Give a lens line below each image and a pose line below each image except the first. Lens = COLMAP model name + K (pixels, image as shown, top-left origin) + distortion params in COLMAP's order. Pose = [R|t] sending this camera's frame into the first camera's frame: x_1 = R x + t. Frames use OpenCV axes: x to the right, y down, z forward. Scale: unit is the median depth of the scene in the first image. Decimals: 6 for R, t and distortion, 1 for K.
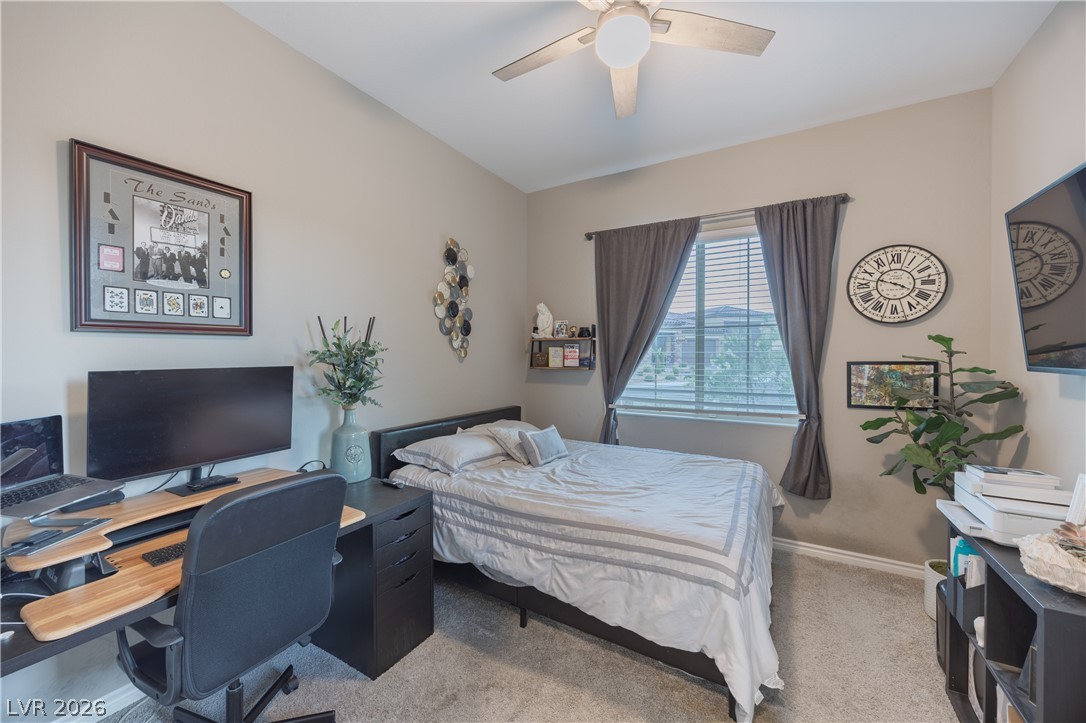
lens RADIAL K [[413.6, 0, 542.1], [0, 413.6, 356.1], [0, 0, 1]] dist [-0.001334, -0.000033]
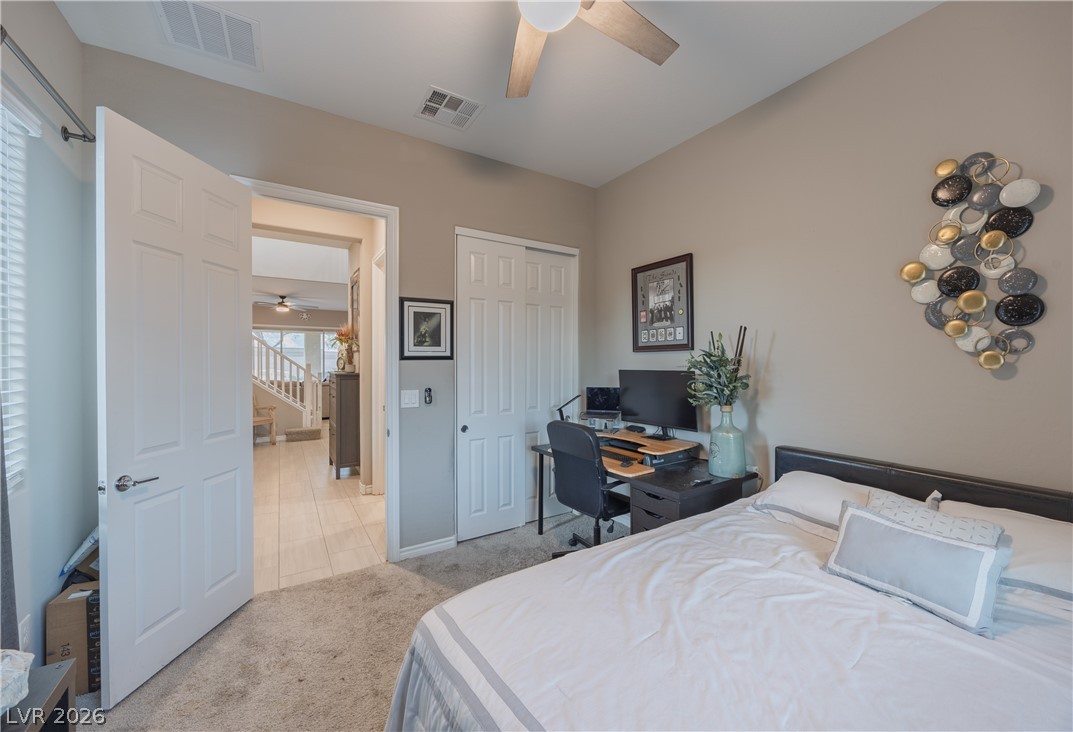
lens RADIAL K [[412.6, 0, 536.5], [0, 412.6, 366.0], [0, 0, 1]] dist [-0.006825, -0.000061]
pose [[-0.462566, 0.009684, -0.886532, 0.941528], [-0.003764, 0.999910, 0.012886, -0.008667], [0.886577, 0.009297, -0.462488, 1.297327]]
